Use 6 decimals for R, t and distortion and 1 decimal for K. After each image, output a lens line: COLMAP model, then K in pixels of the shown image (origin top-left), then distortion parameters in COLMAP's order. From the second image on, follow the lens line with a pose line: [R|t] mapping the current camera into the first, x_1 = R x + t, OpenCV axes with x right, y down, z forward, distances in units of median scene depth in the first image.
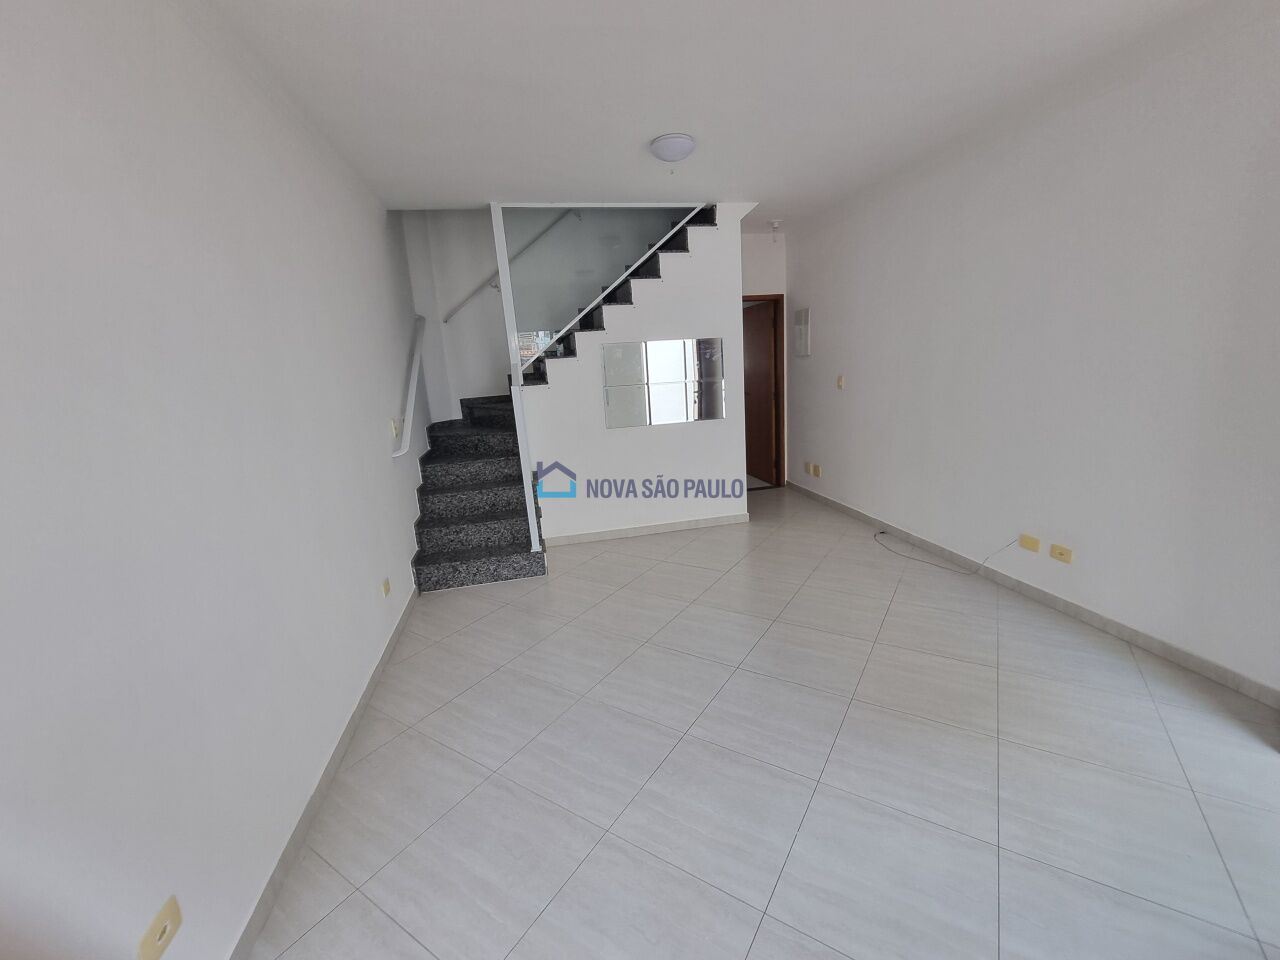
lens RADIAL K [[526.2, 0, 644.9], [0, 526.2, 480.4], [0, 0, 1]] dist [0.001848, 0.000153]
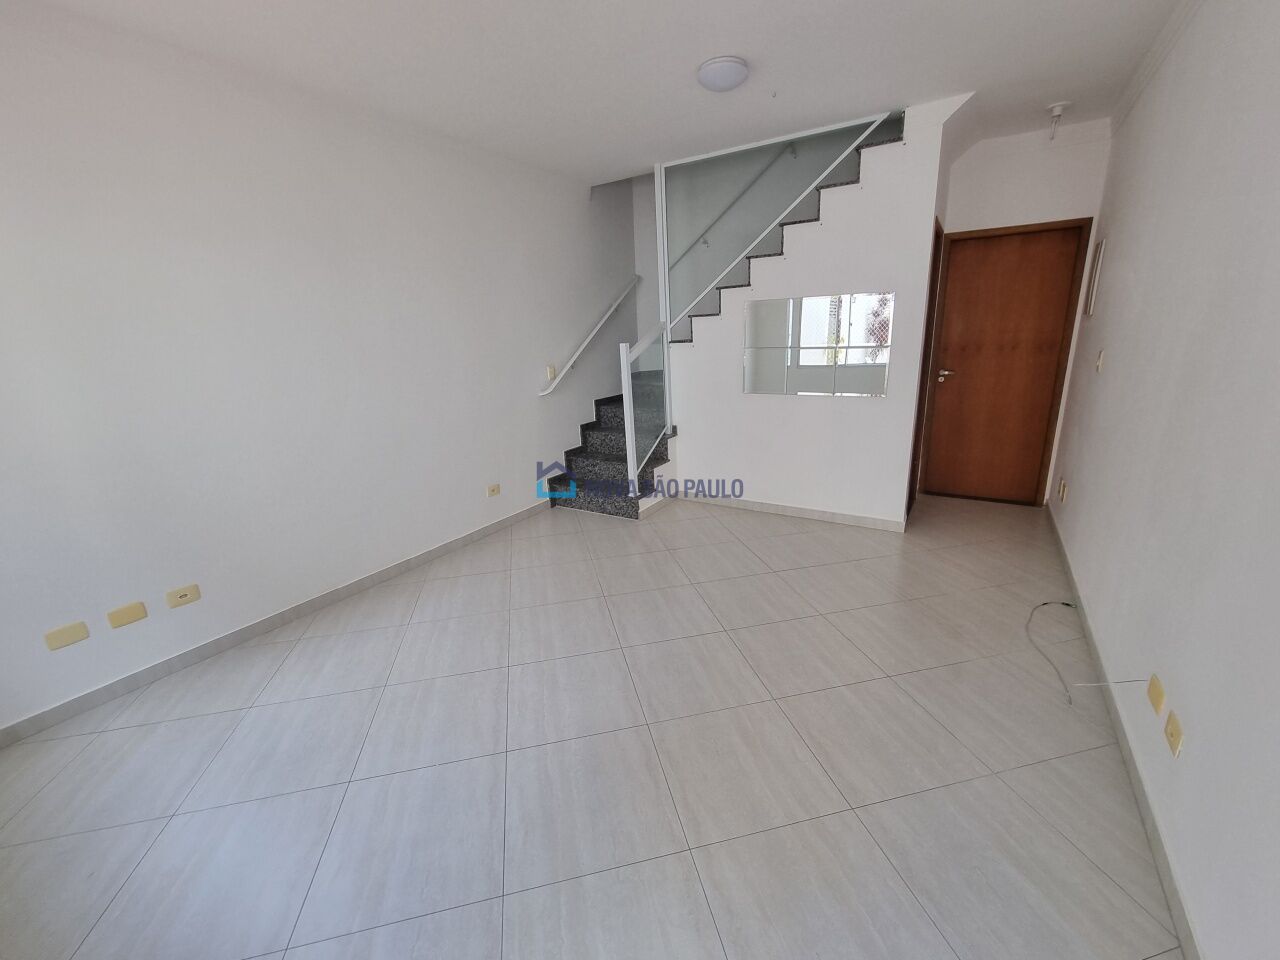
lens RADIAL K [[526.2, 0, 644.4], [0, 526.2, 479.4], [0, 0, 1]] dist [0.001848, 0.000153]
pose [[0.714929, 0.219861, -0.663730, 0.487467], [-0.157980, 0.975521, 0.152976, -0.066163], [0.681116, -0.004511, 0.732162, 0.192872]]
